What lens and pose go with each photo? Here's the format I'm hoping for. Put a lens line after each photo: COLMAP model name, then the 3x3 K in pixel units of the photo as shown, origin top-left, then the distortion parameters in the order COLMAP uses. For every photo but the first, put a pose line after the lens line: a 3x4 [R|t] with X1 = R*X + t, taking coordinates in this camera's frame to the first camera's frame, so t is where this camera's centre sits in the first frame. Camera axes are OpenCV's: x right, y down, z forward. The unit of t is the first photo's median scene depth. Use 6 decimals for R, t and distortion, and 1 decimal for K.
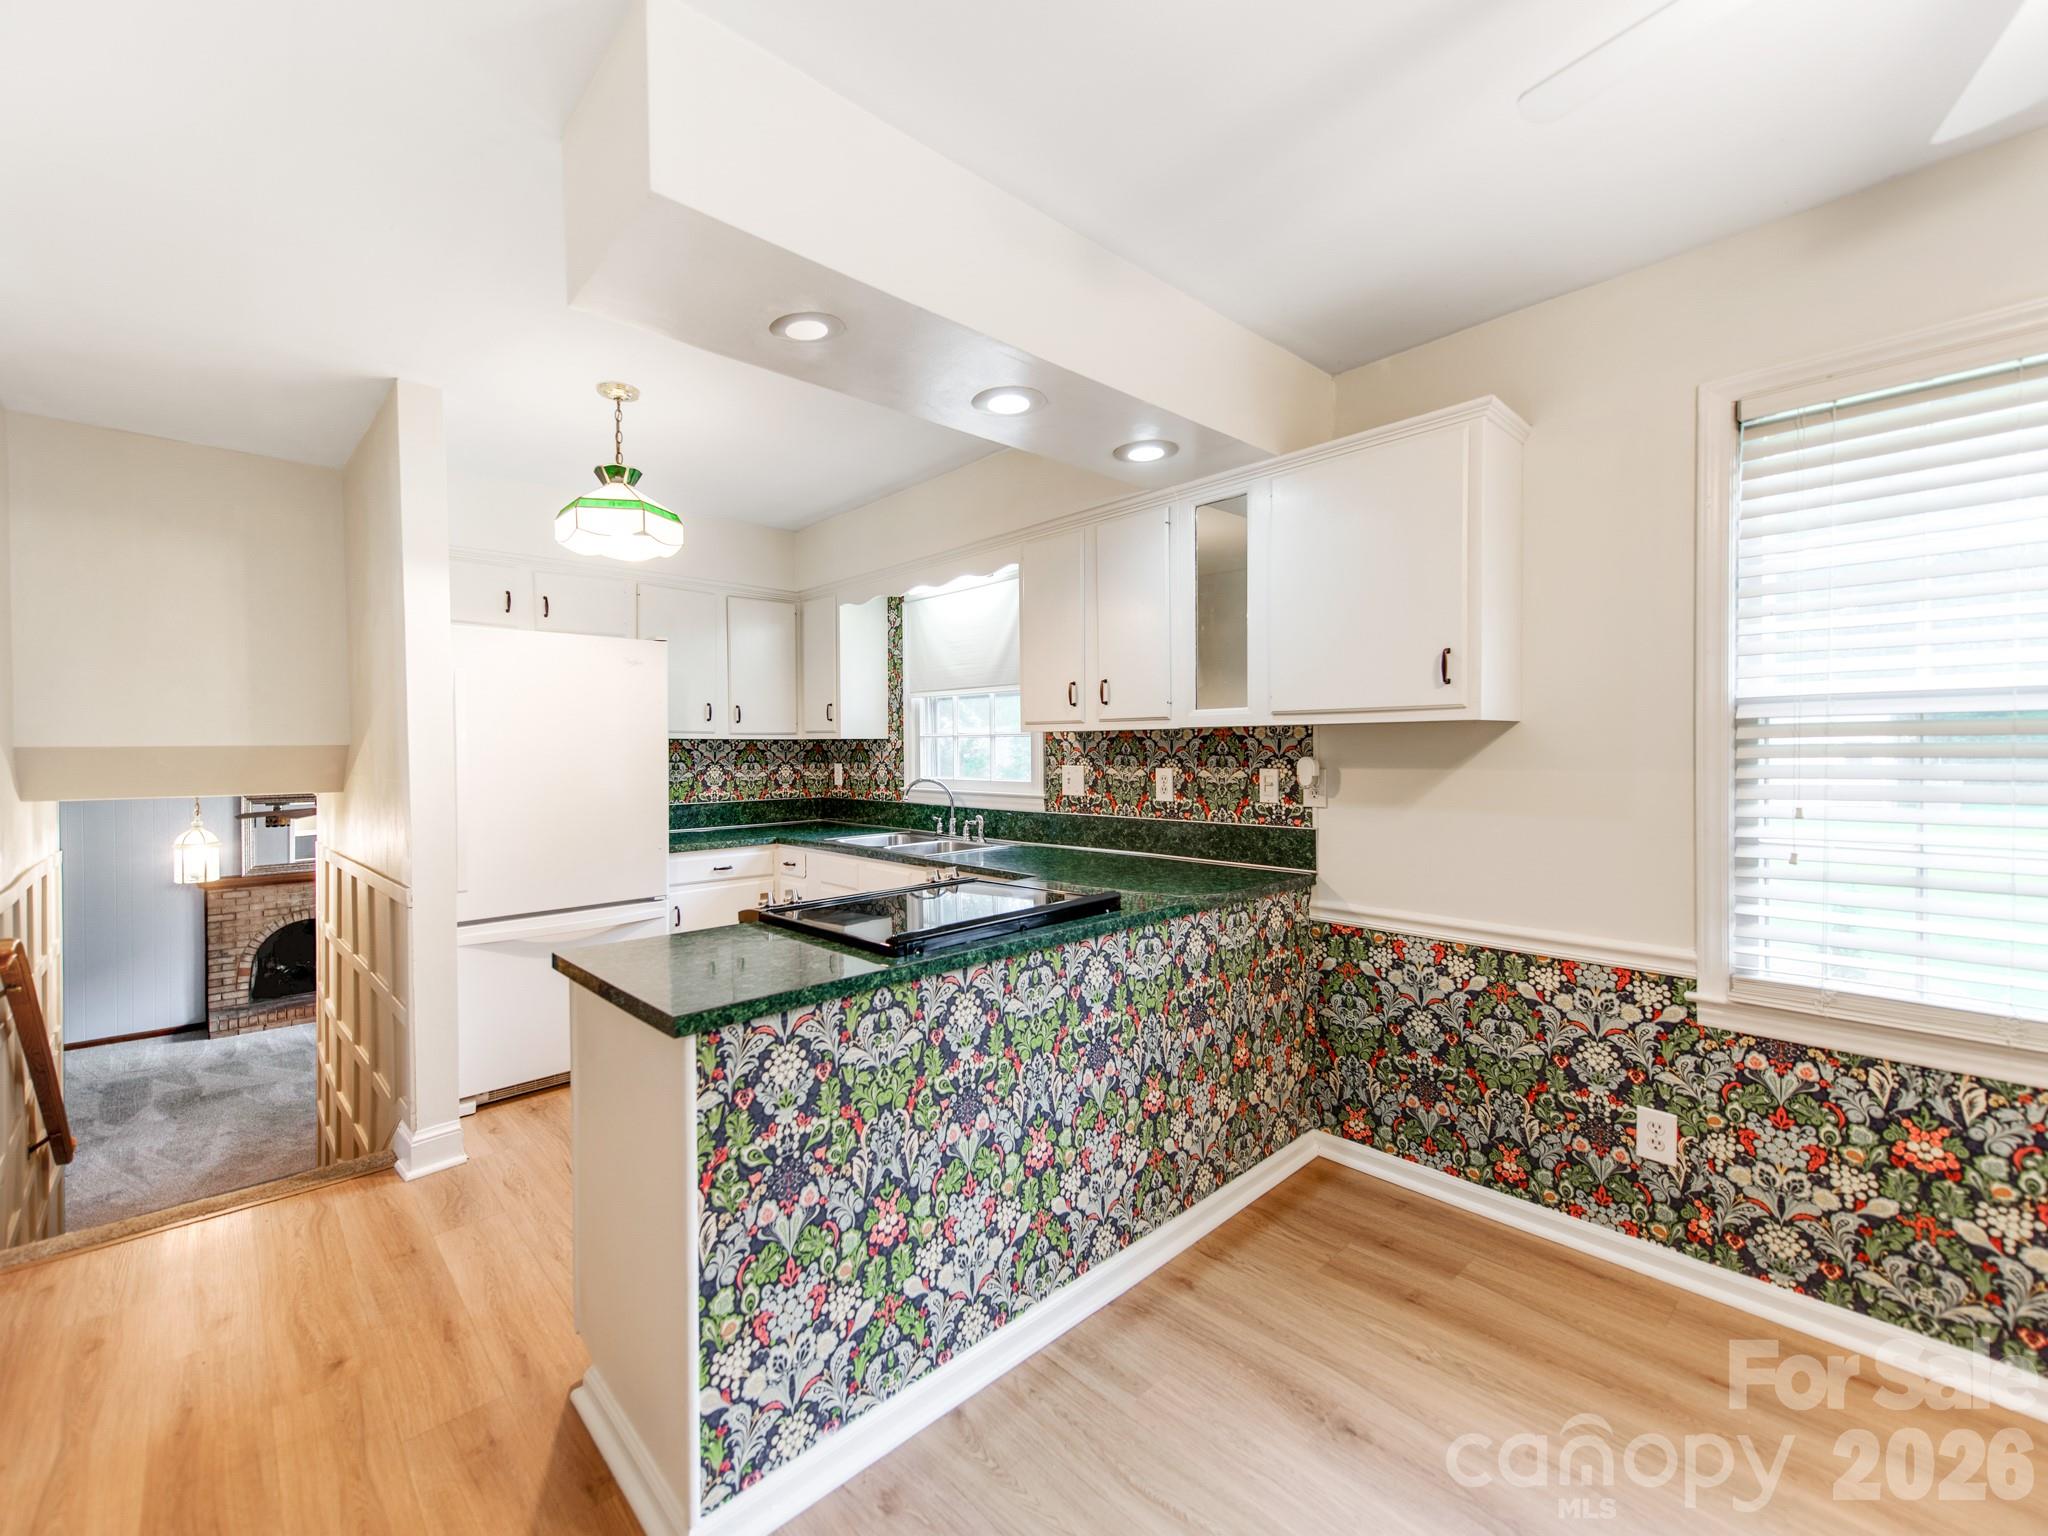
lens RADIAL K [[825.9, 0, 1025.9], [0, 825.9, 754.9], [0, 0, 1]] dist [0.001540, -0.000276]
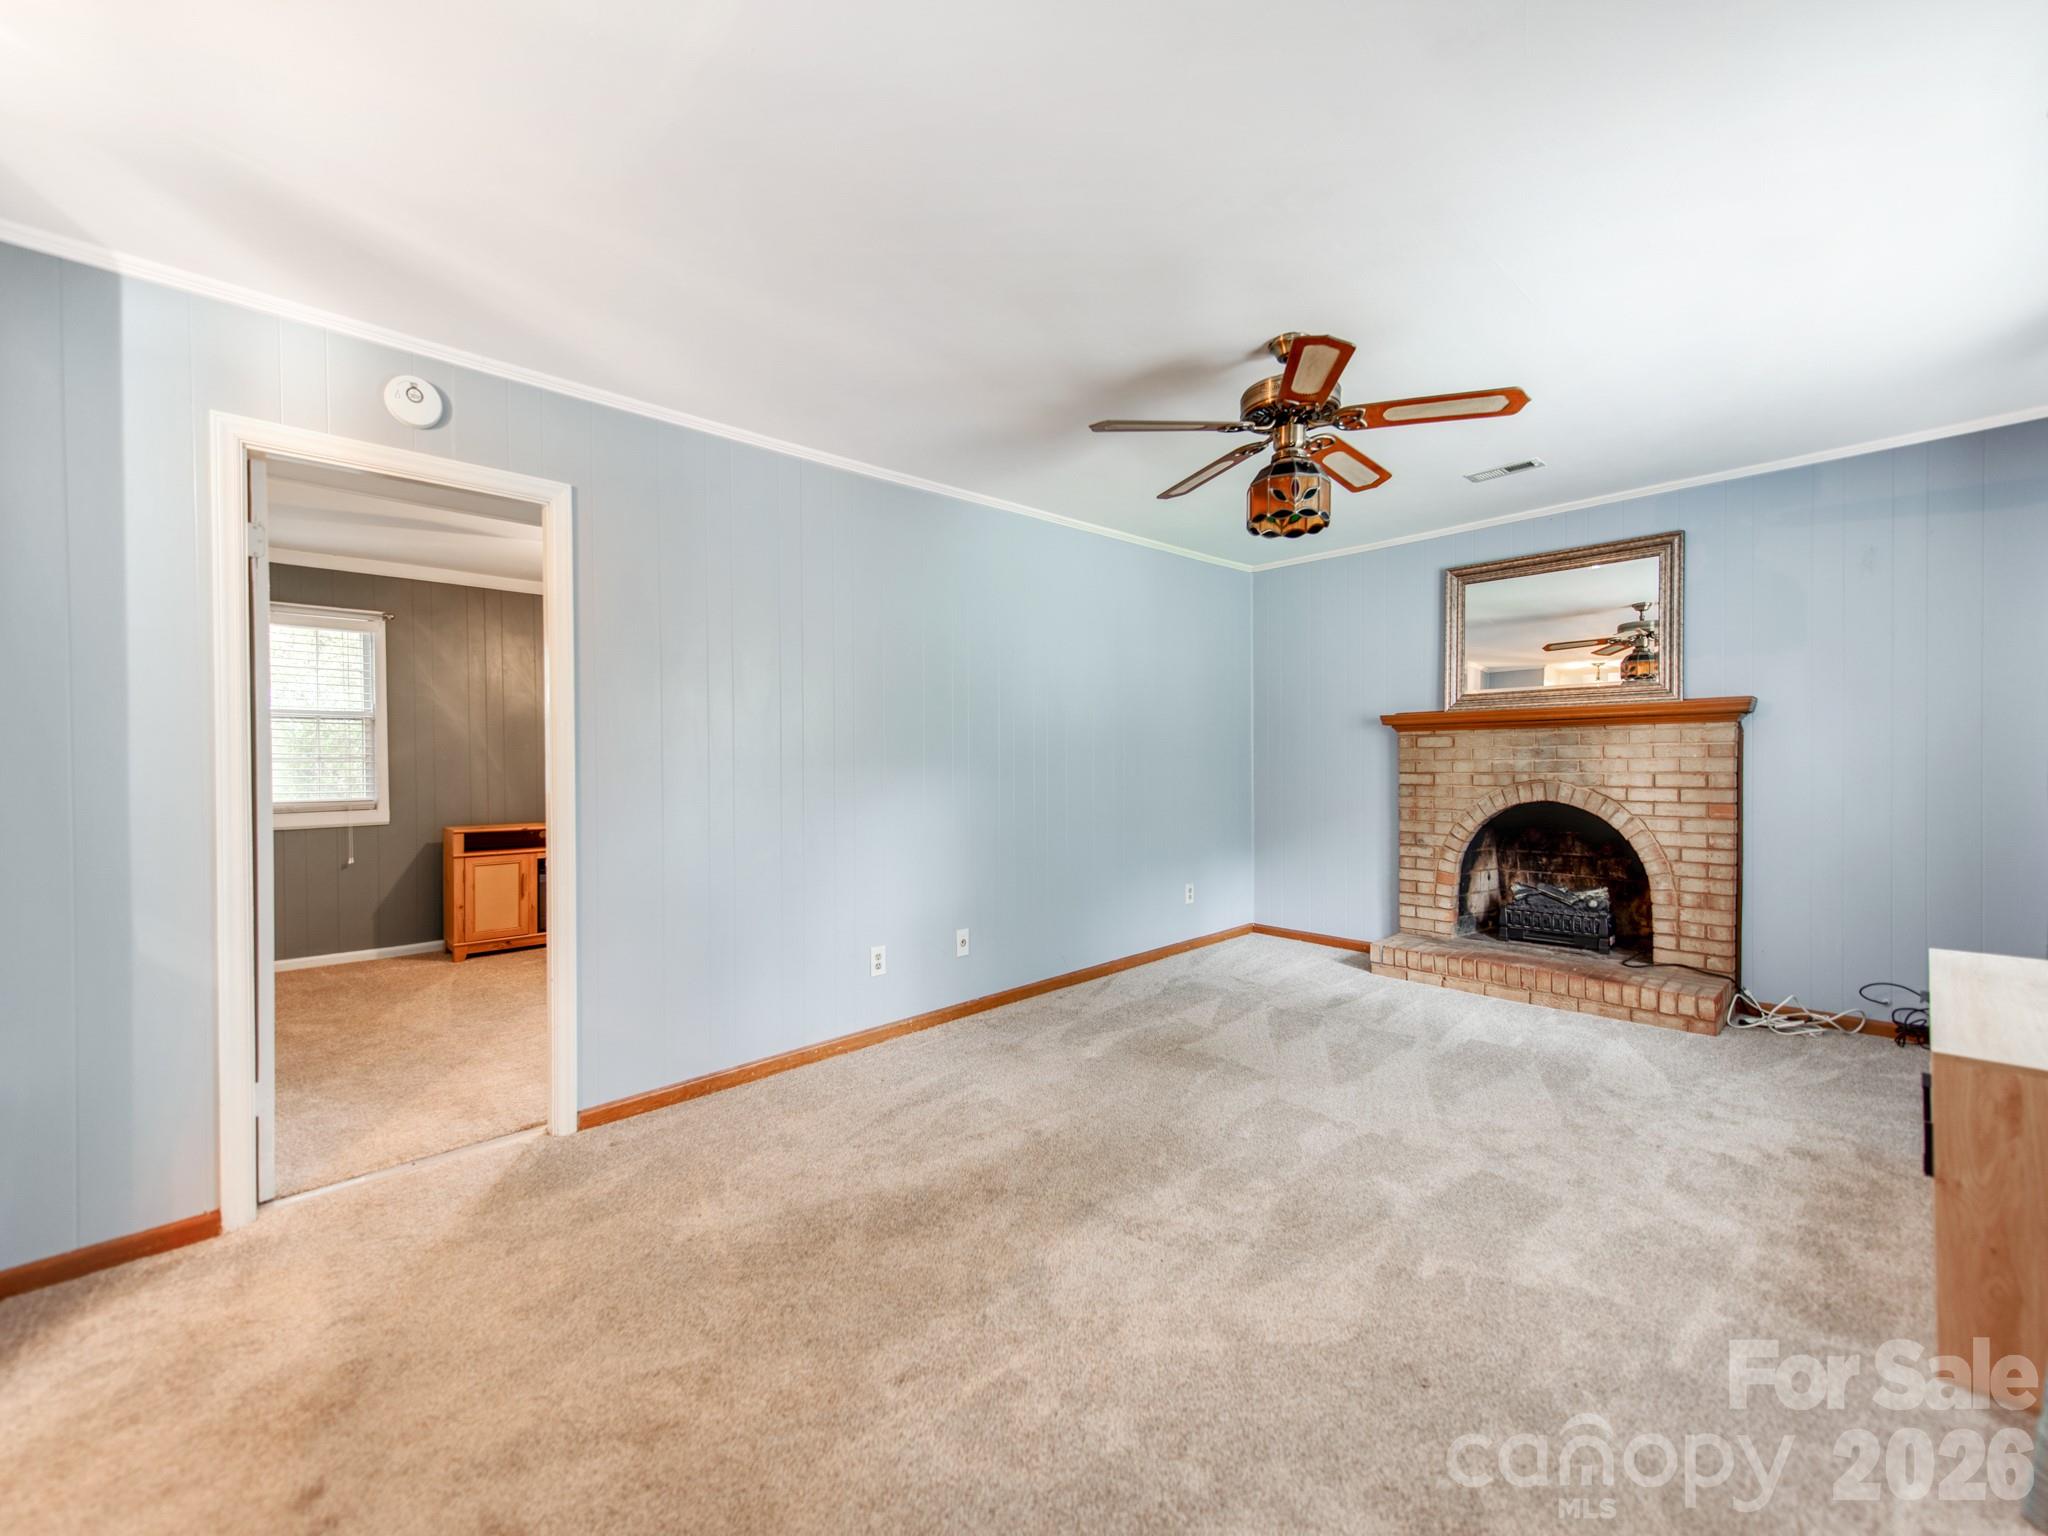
lens RADIAL K [[845.3, 0, 1024.0], [0, 845.3, 768.0], [0, 0, 1]] dist [0.001620, -0.000359]
pose [[-0.023746, 0.012541, -0.999639, -0.361334], [0.005105, 0.999910, 0.012423, 0.180528], [0.999705, -0.004809, -0.023808, 0.734876]]
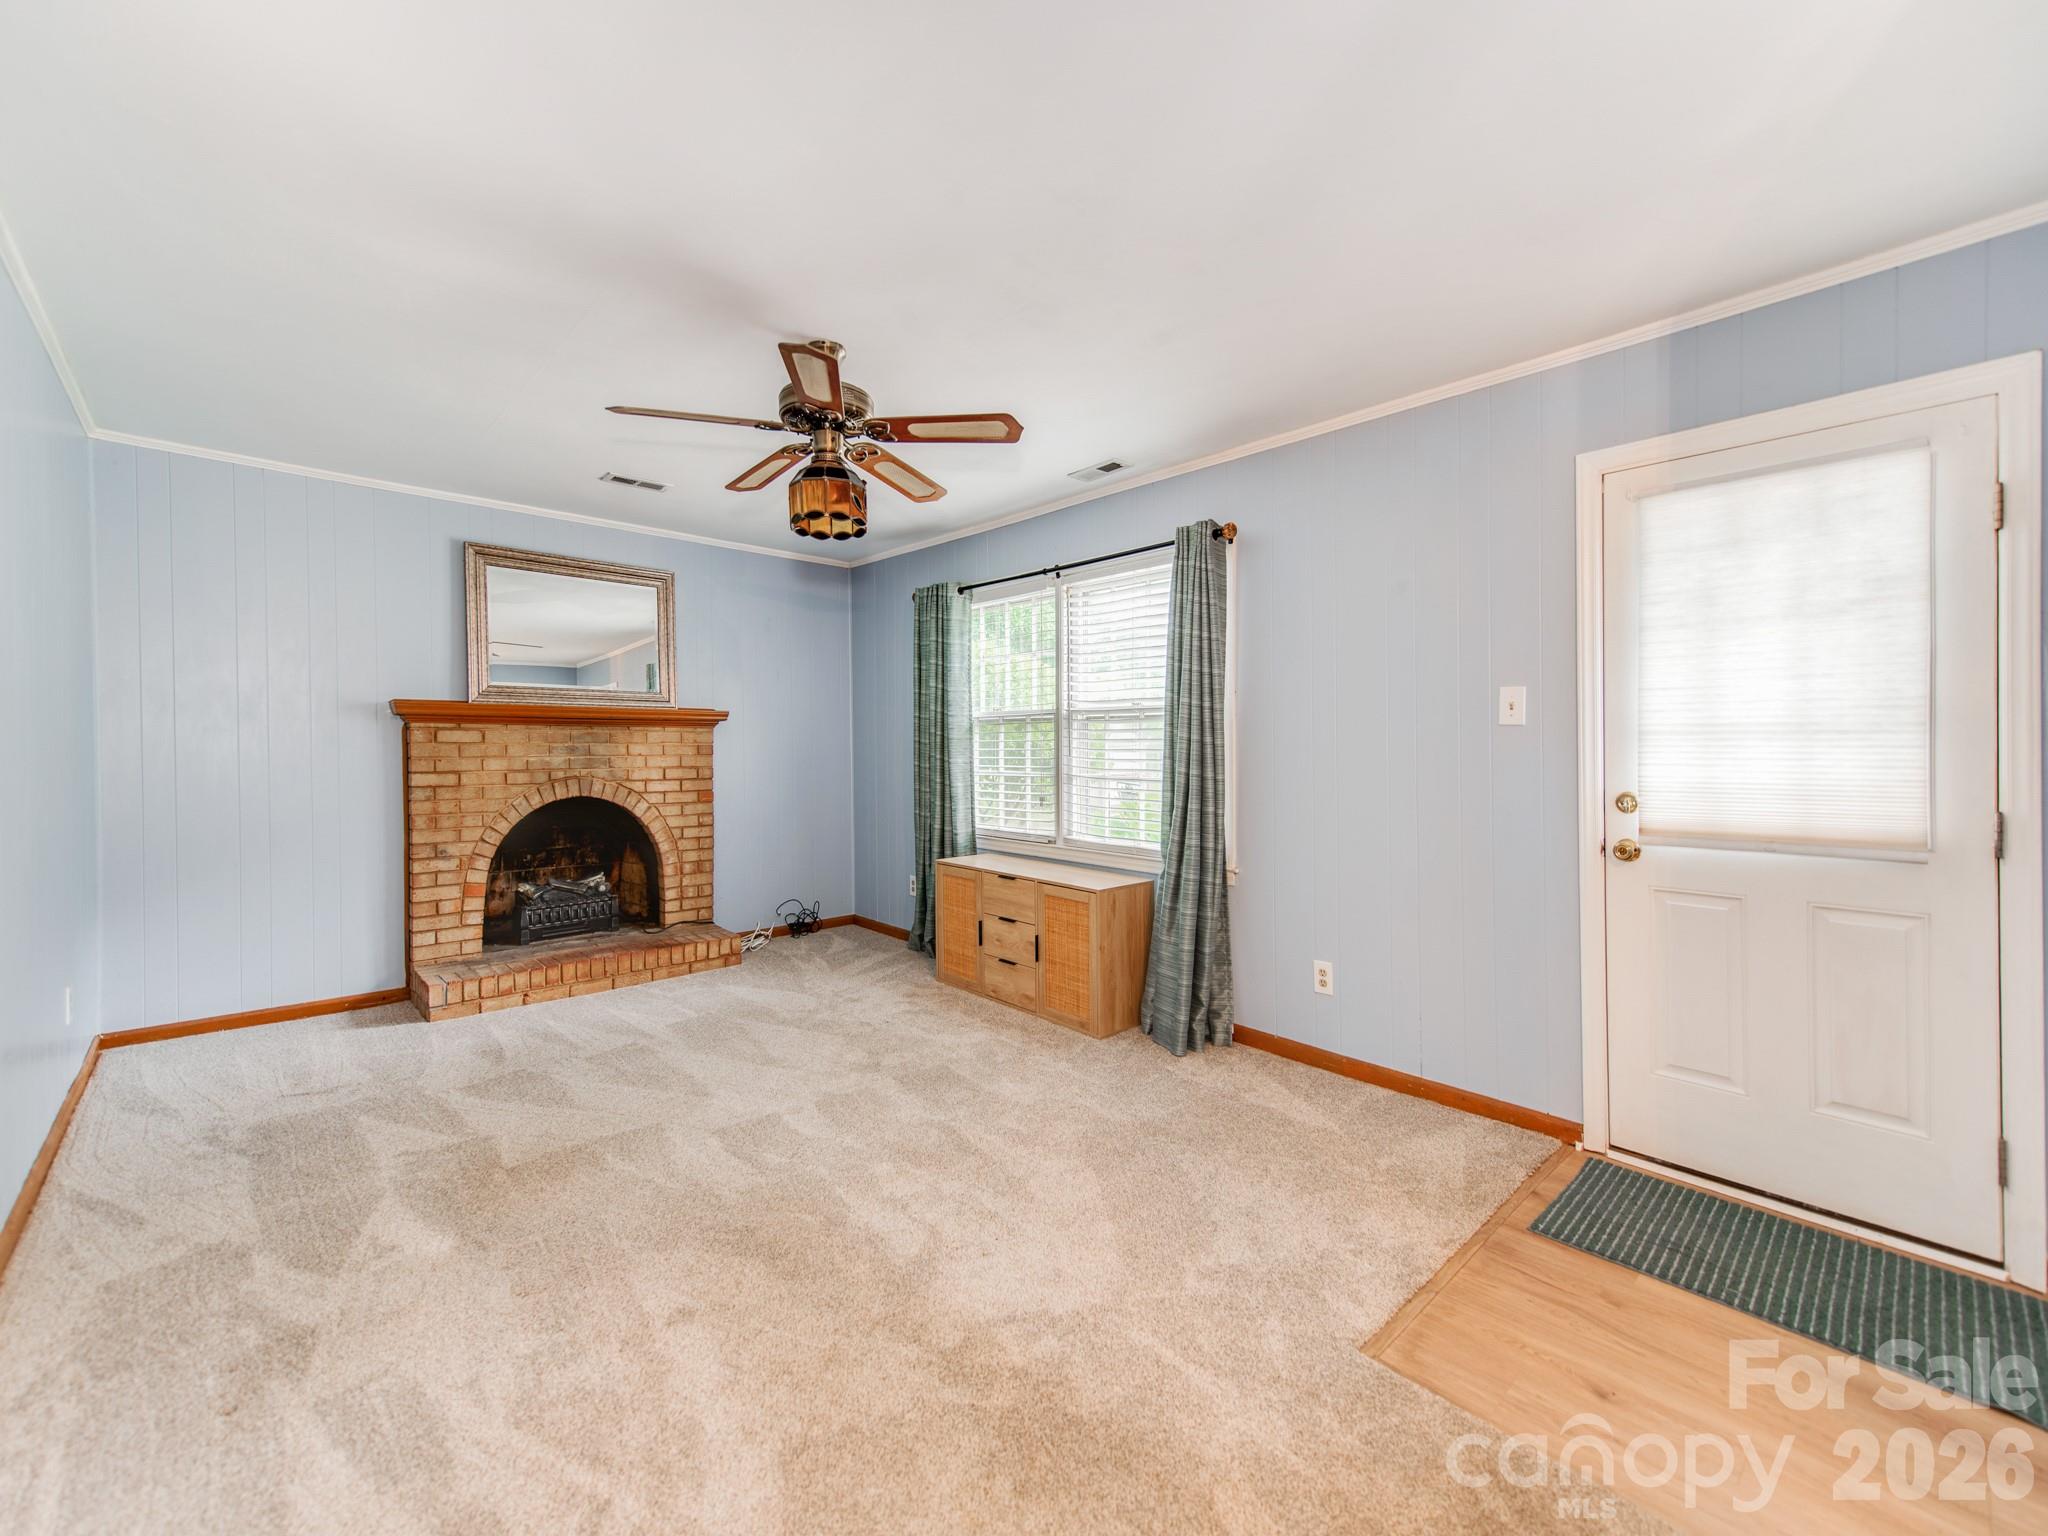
lens RADIAL K [[825.9, 0, 1025.9], [0, 825.9, 754.9], [0, 0, 1]] dist [0.001540, -0.000276]
pose [[0.999910, 0.001669, -0.013283, -0.610414], [-0.001639, 0.999996, 0.002320, 0.180688], [0.013287, -0.002298, 0.999909, 0.506181]]
